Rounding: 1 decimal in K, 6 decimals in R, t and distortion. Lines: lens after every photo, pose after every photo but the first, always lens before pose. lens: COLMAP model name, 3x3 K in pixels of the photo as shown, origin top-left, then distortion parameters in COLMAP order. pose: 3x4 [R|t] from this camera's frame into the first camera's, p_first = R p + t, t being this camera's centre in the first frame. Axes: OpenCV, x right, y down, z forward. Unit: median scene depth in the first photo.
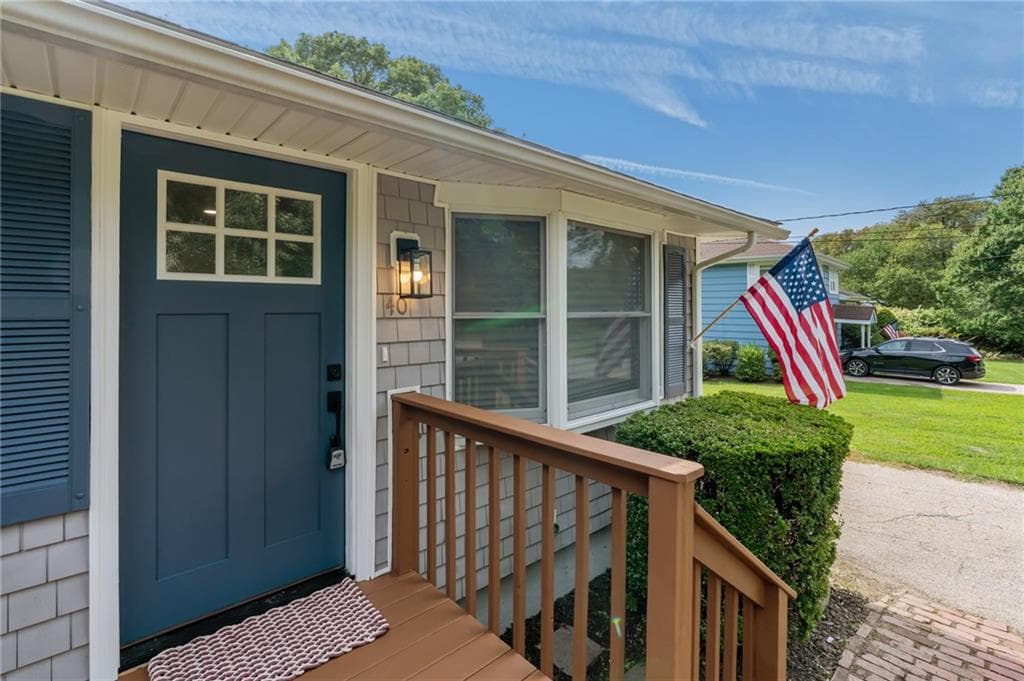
lens RADIAL K [[475.8, 0, 513.6], [0, 475.8, 305.6], [0, 0, 1]] dist [-0.007646, 0.000063]
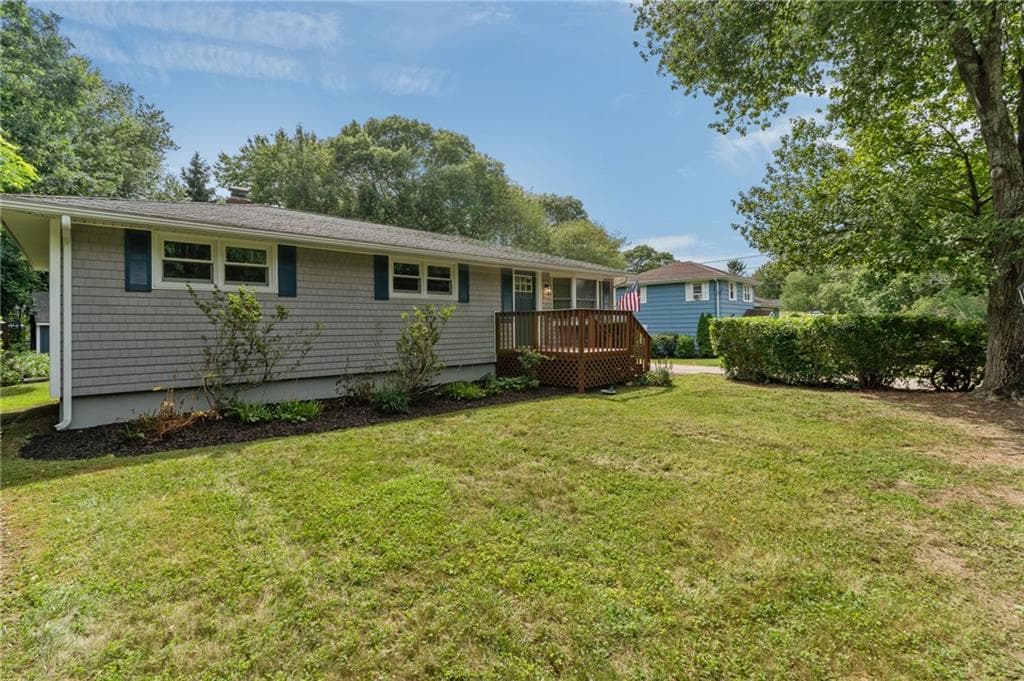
lens RADIAL K [[470.2, 0, 516.5], [0, 470.2, 323.5], [0, 0, 1]] dist [-0.000297, 0.000032]
pose [[0.999800, -0.013948, 0.014356, -0.568042], [0.013974, 0.999901, -0.001734, 0.273474], [-0.014330, 0.001934, 0.999895, -3.777252]]
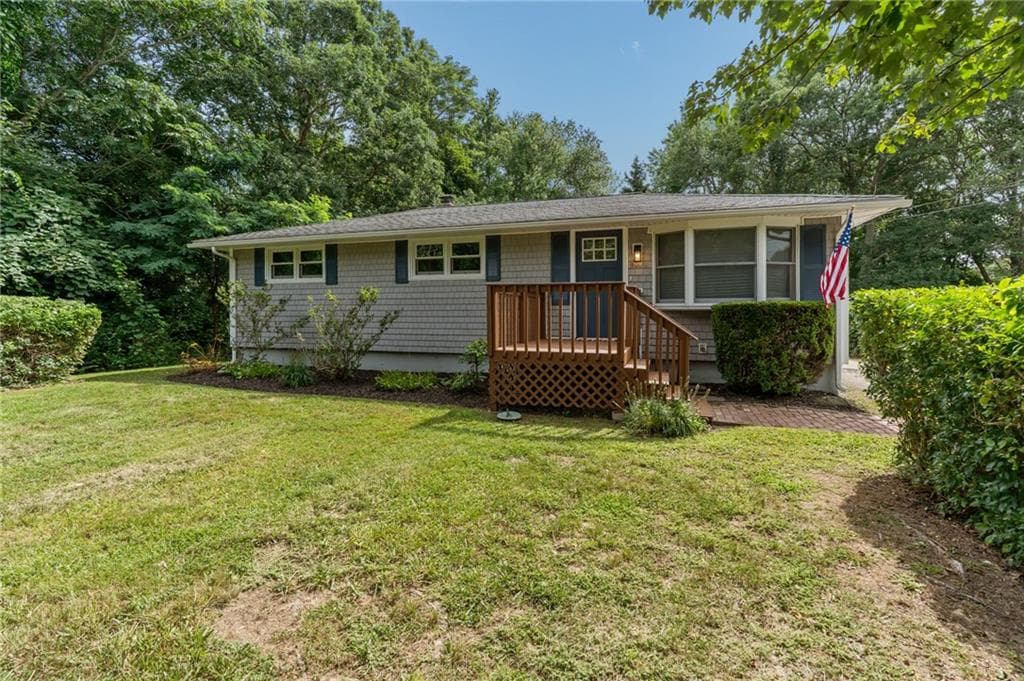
lens RADIAL K [[475.8, 0, 513.6], [0, 475.8, 305.6], [0, 0, 1]] dist [-0.007646, 0.000063]
pose [[0.491451, -0.013462, -0.870801, 2.103149], [0.006302, 0.999909, -0.011902, 0.300720], [0.870882, 0.000362, 0.491492, -1.331749]]
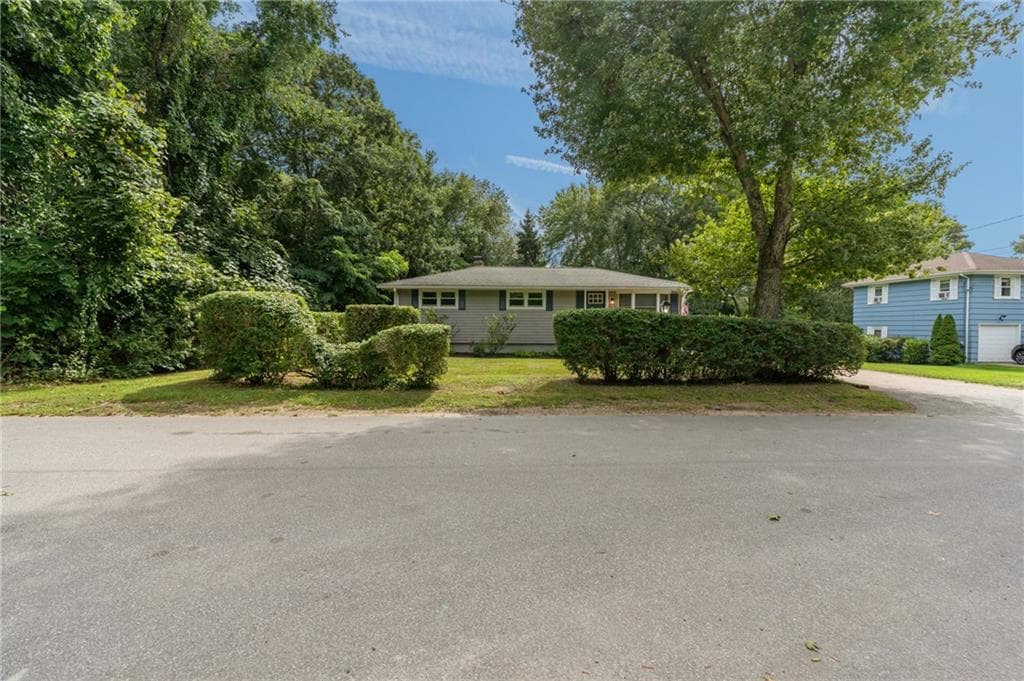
lens RADIAL K [[470.2, 0, 516.5], [0, 470.2, 323.5], [0, 0, 1]] dist [-0.000297, 0.000032]
pose [[0.750281, -0.002688, -0.661114, 3.645003], [-0.001518, 0.999982, -0.005788, 0.331987], [0.661118, 0.005346, 0.750263, -5.797532]]
